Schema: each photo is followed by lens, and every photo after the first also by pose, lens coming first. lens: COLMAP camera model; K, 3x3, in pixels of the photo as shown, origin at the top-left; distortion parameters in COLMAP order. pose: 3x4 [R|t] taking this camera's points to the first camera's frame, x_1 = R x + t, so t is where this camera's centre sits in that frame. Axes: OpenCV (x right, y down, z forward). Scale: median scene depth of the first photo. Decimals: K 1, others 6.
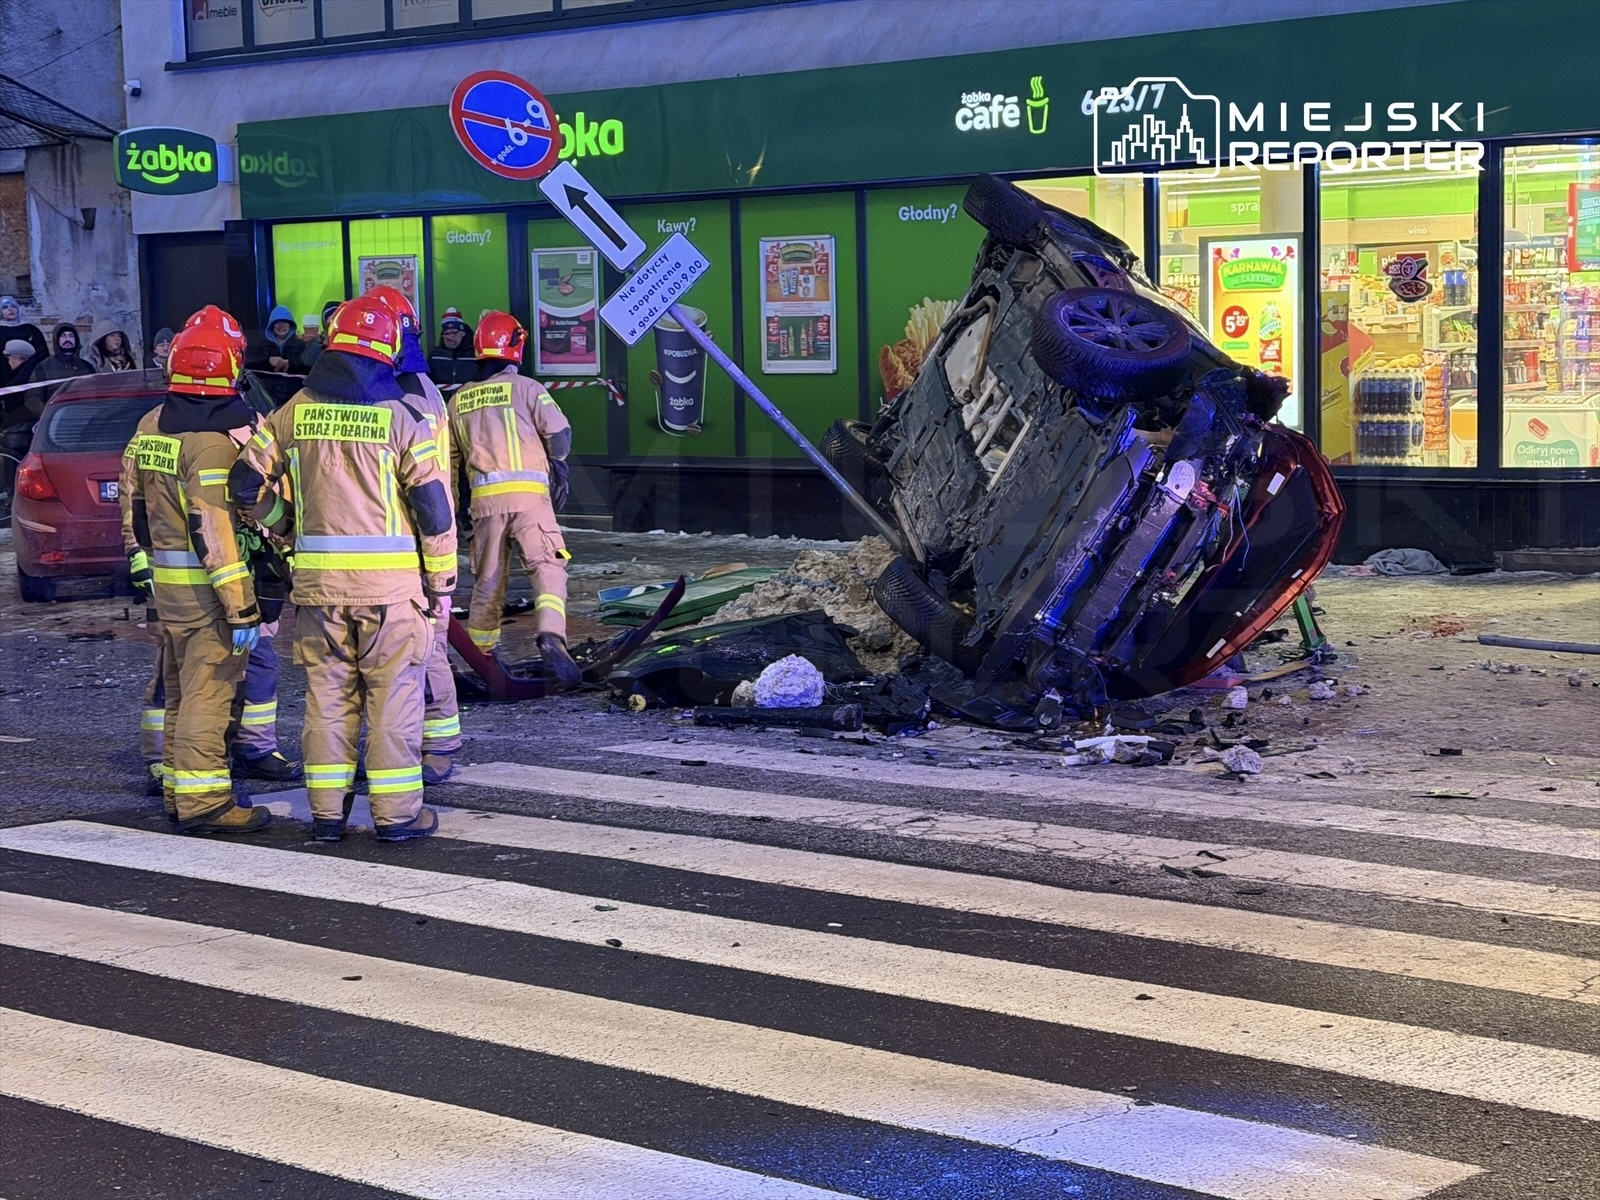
lens RADIAL K [[2982.8, 0, 824.4], [0, 2982.8, 600.6], [0, 0, 1]] dist [0.130644, -0.081556]
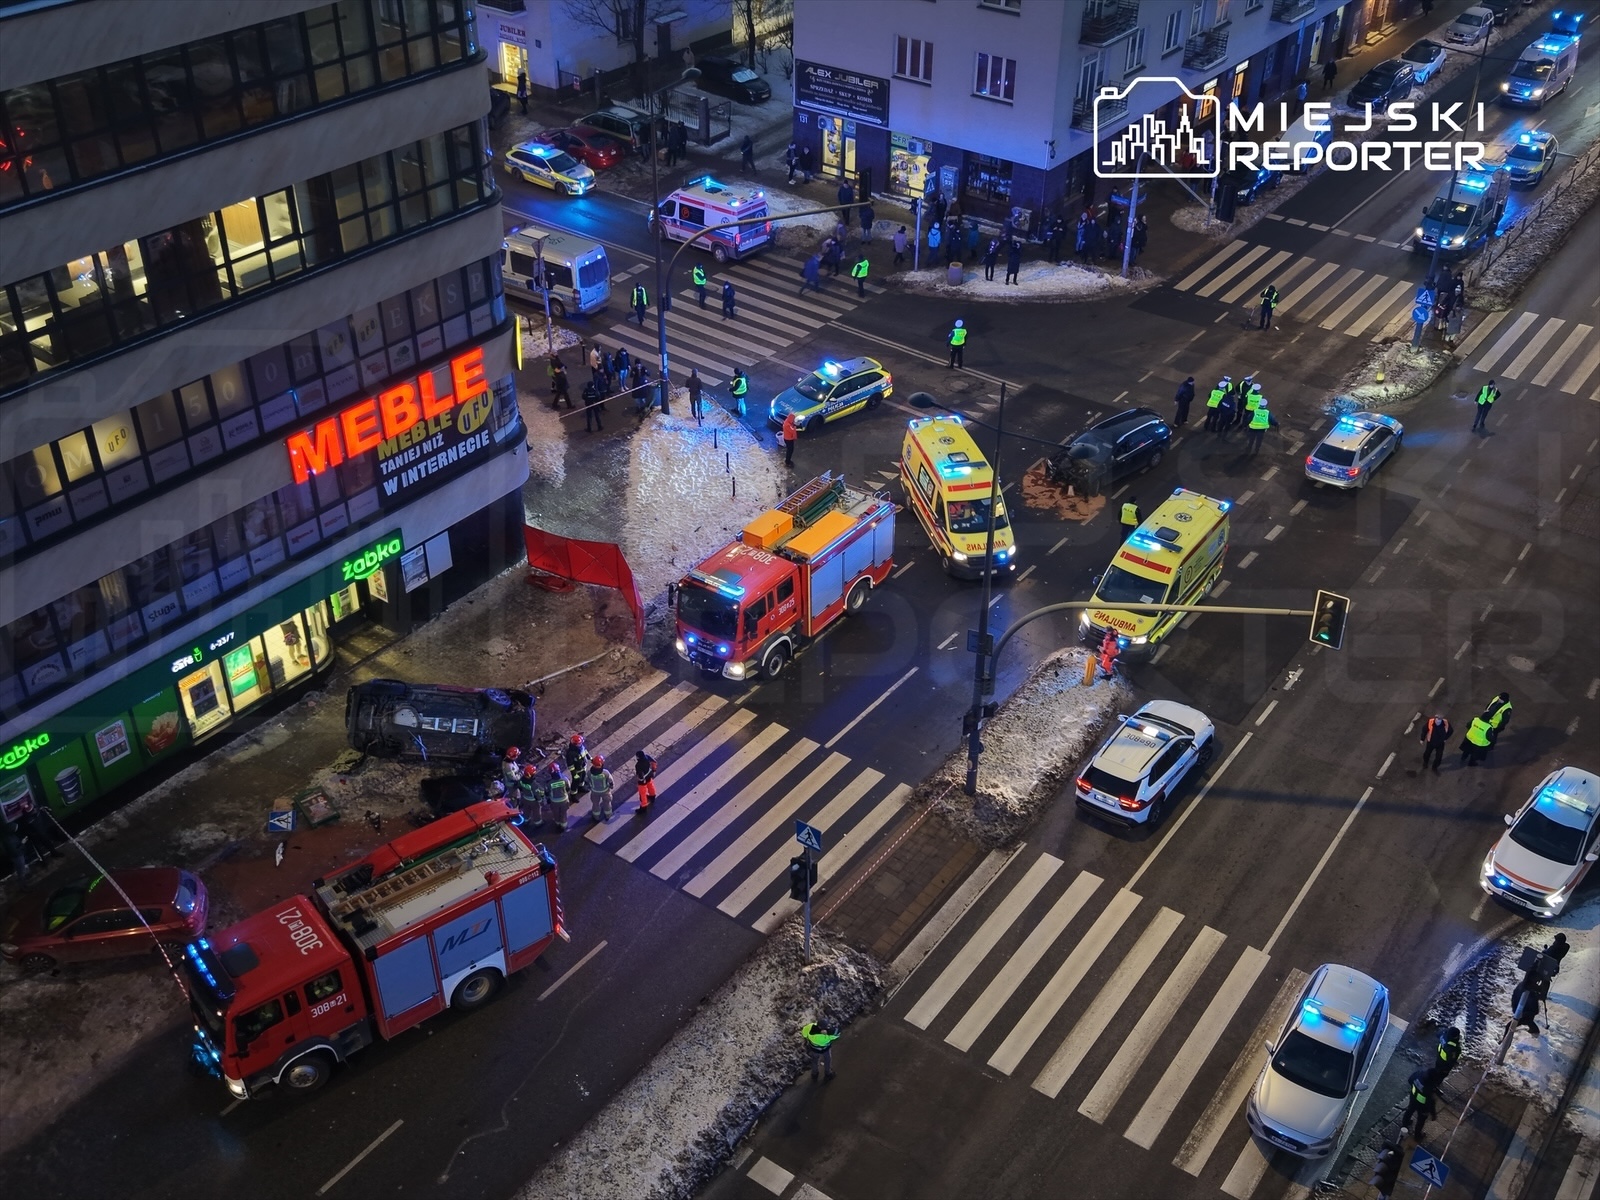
lens RADIAL K [[1623.5, 0, 800.0], [0, 1623.5, 600.0], [0, 0, 1]] dist [0.226572, -0.858419]
pose [[-0.067877, -0.550717, 0.831928, -2.191743], [0.083105, 0.827832, 0.554786, -1.739444], [-0.994226, 0.106794, -0.010423, 0.427633]]
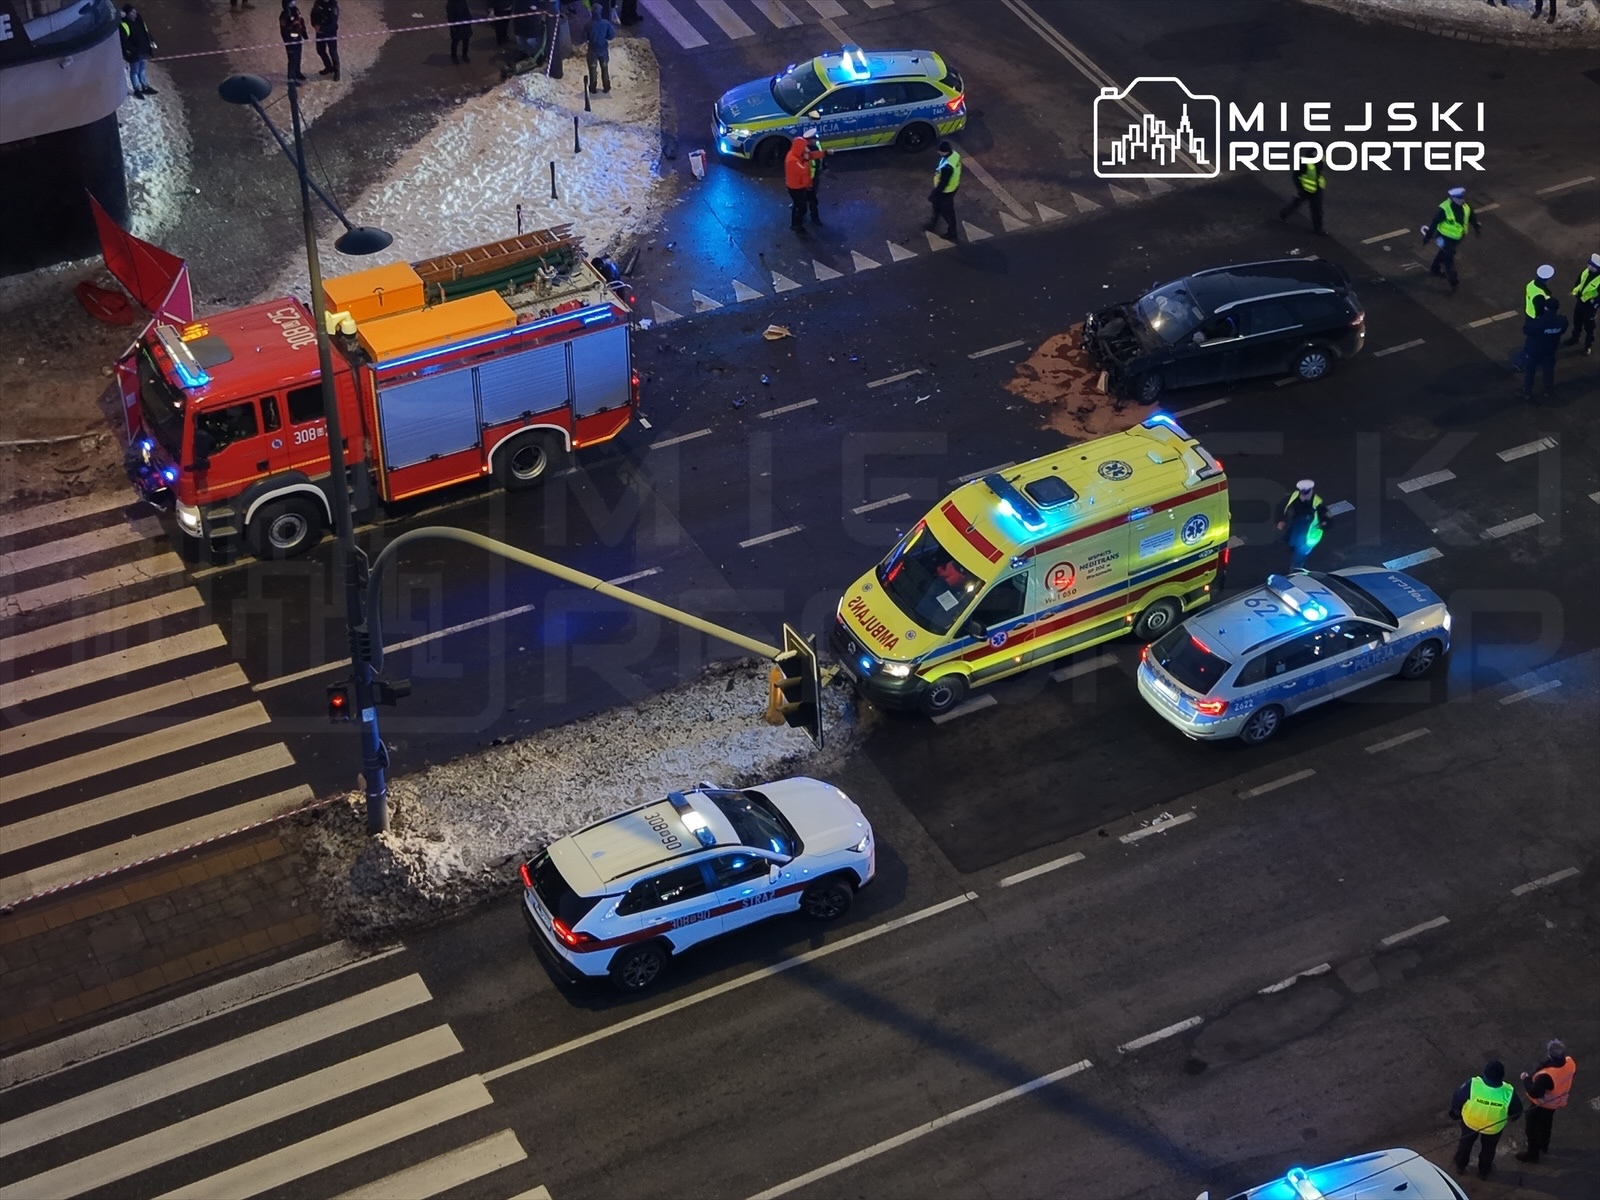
lens RADIAL K [[2905.7, 0, 800.0], [0, 2905.7, 600.0], [0, 0, 1]] dist [0.275909, -1.204296]
pose [[0.379379, -0.552220, 0.742378, -1.835988], [0.067494, 0.816741, 0.573044, -1.614261], [-0.922776, -0.167295, 0.347126, -1.109185]]
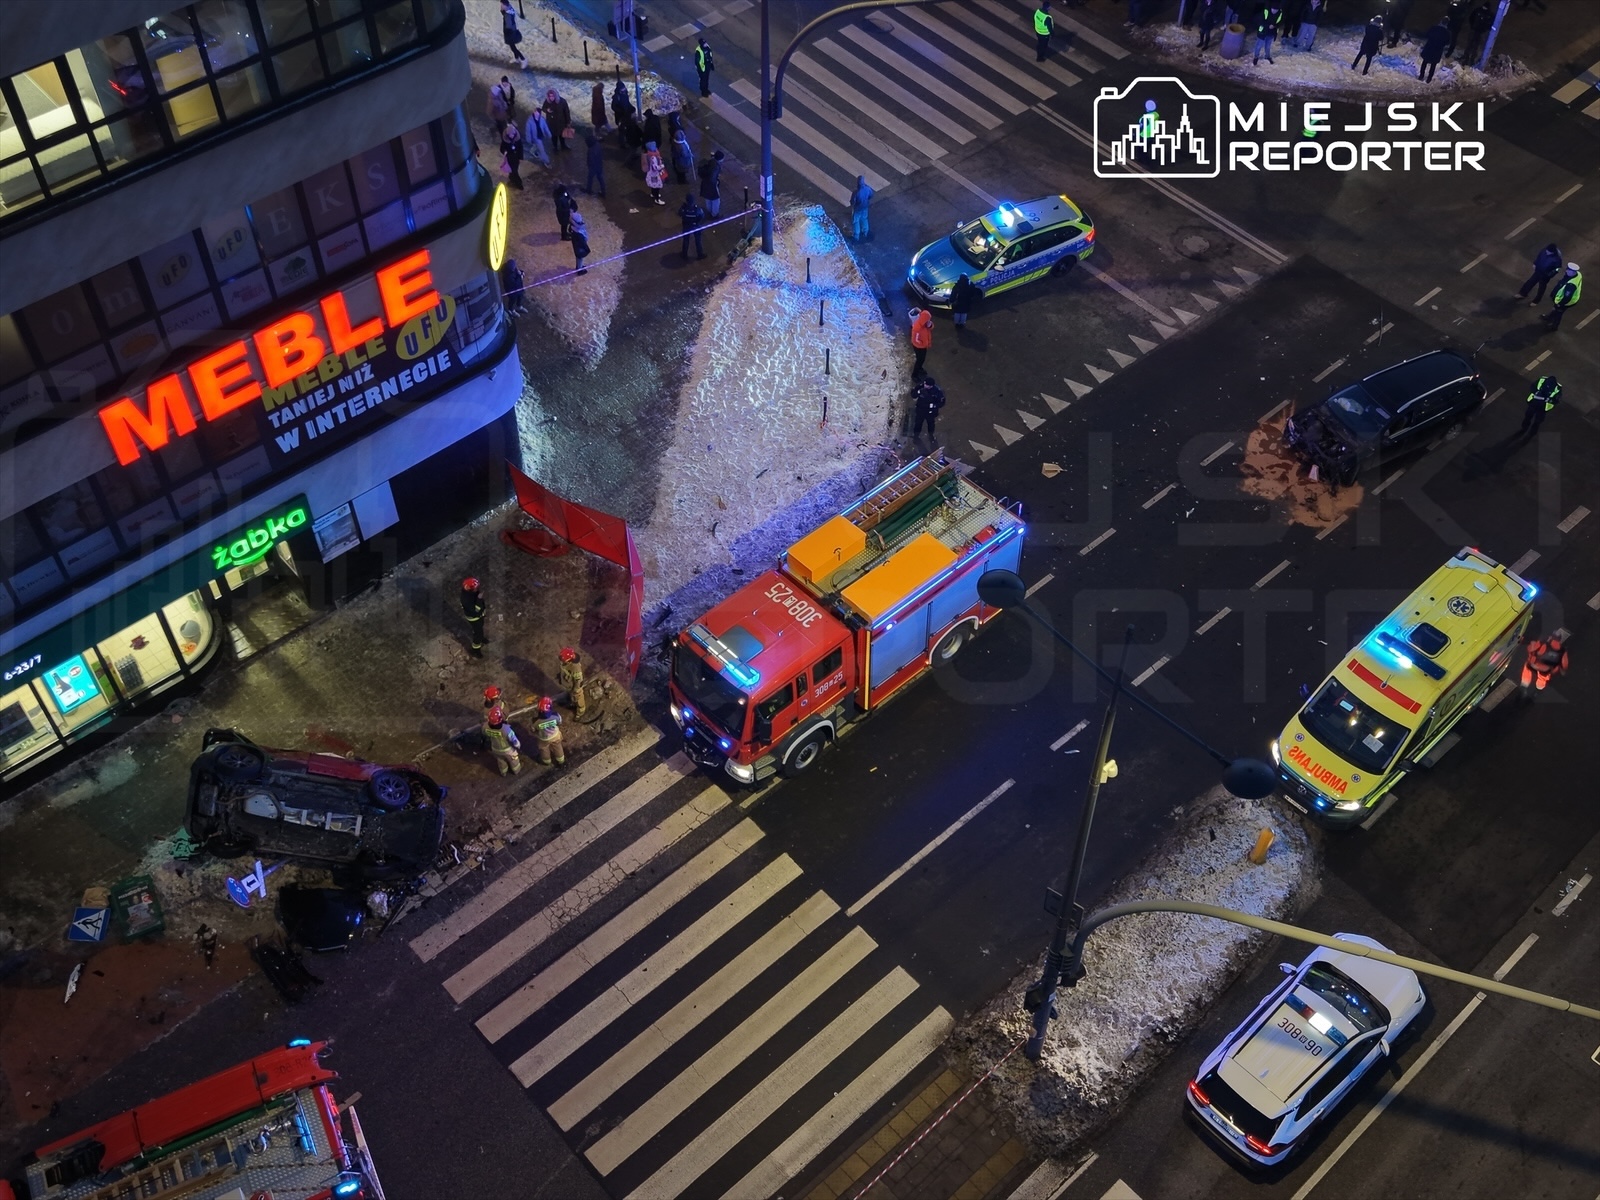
lens RADIAL K [[1692.1, 0, 800.0], [0, 1692.1, 600.0], [0, 0, 1]] dist [0.157431, -0.469658]
pose [[0.131855, -0.745022, 0.653878, -1.028841], [0.081444, 0.665549, 0.741897, -1.736998], [-0.987918, -0.044568, 0.148434, 0.143821]]
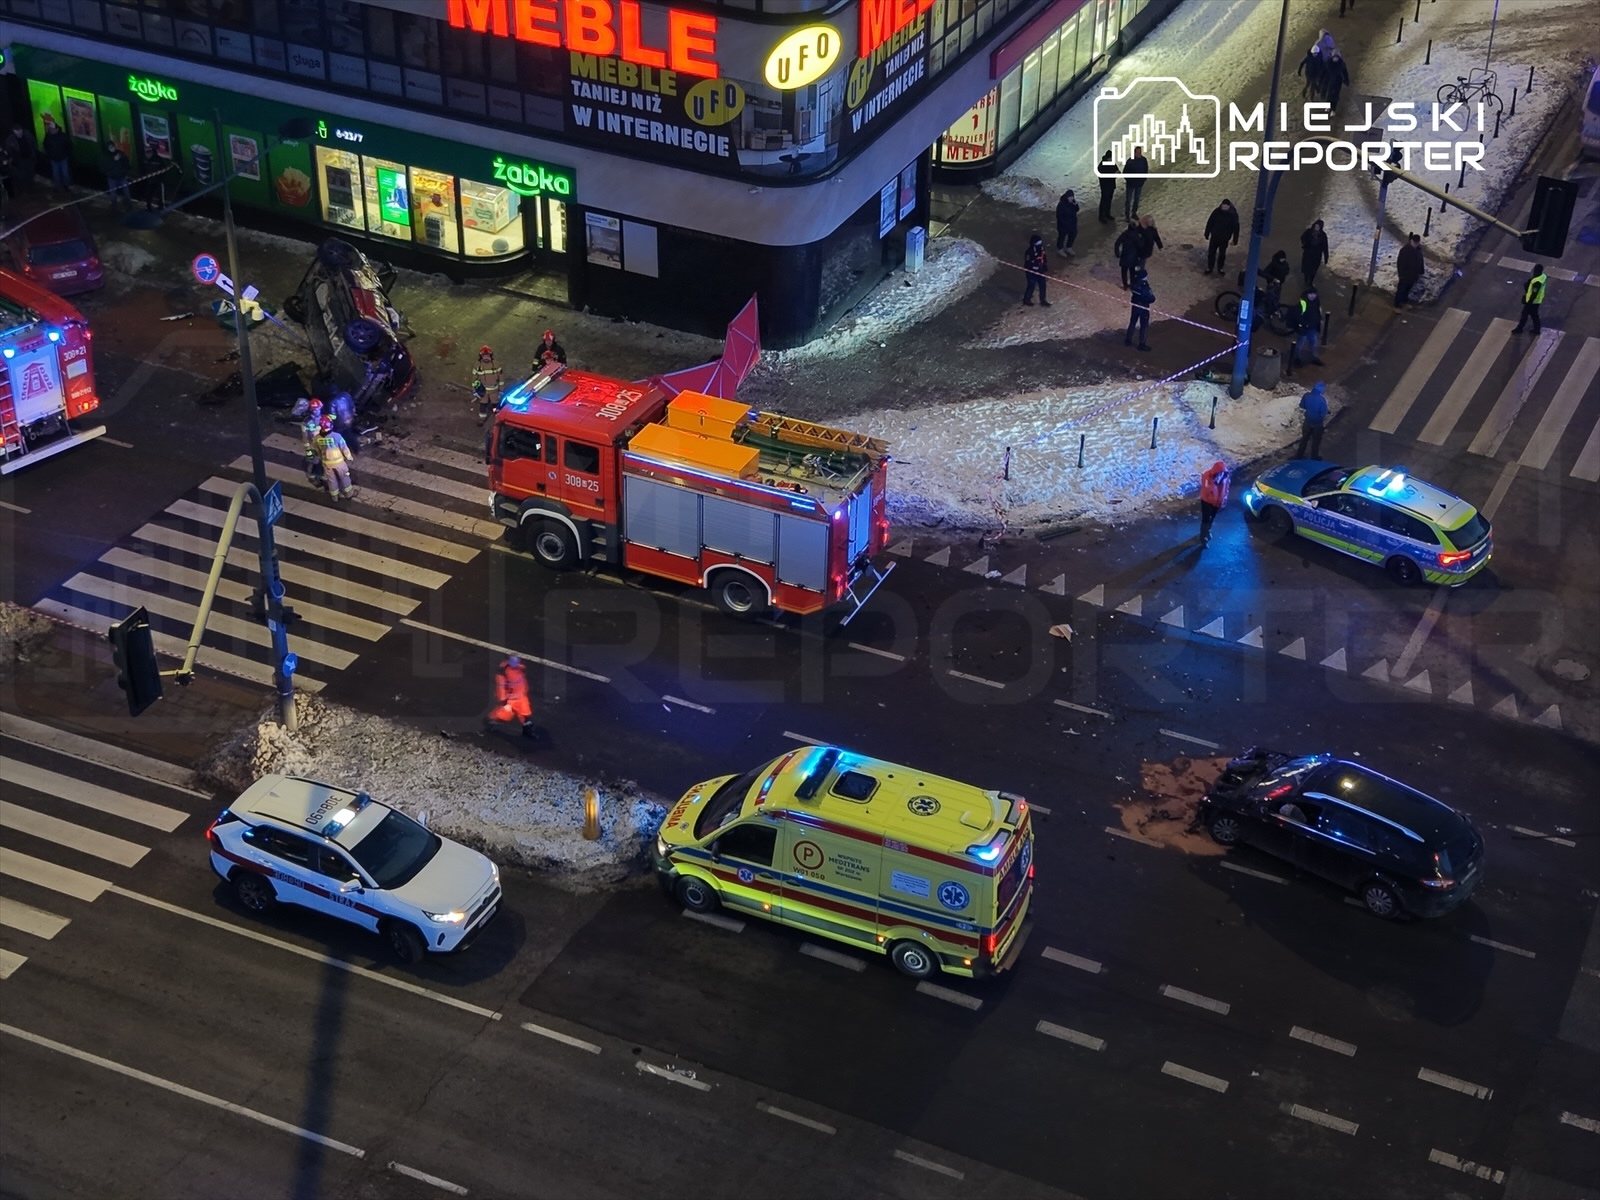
lens RADIAL K [[2605.6, 0, 800.0], [0, 2605.6, 600.0], [0, 0, 1]] dist [0.225500, -0.778051]
pose [[0.964915, -0.116933, 0.235085, -0.229038], [-0.008409, 0.881133, 0.472794, -1.513638], [-0.262426, -0.458183, 0.849236, -2.557051]]
